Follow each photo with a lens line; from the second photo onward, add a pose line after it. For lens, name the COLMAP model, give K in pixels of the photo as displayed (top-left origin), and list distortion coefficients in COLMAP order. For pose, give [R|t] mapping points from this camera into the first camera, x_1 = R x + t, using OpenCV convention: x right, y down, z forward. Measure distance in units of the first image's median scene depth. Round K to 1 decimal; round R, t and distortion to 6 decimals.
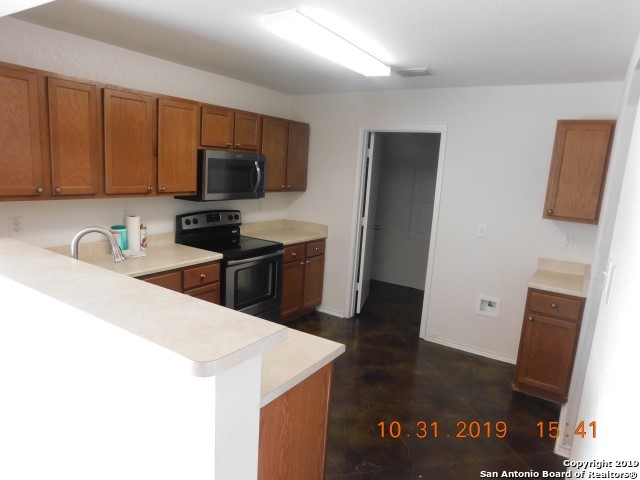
lens RADIAL K [[419.6, 0, 320.0], [0, 419.6, 240.0], [0, 0, 1]] dist [-0.070156, 0.053765]
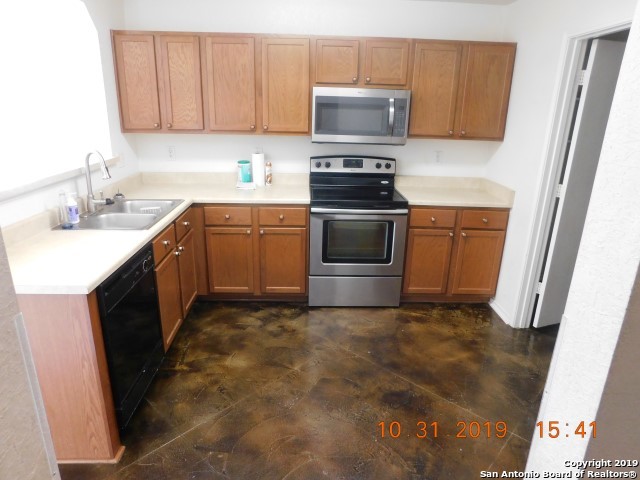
lens RADIAL K [[419.6, 0, 320.0], [0, 419.6, 240.0], [0, 0, 1]] dist [-0.070156, 0.053765]
pose [[0.569332, 0.211350, -0.794476, 0.481680], [-0.132795, 0.977341, 0.164835, -0.030780], [0.811312, 0.011657, 0.584498, 0.404729]]
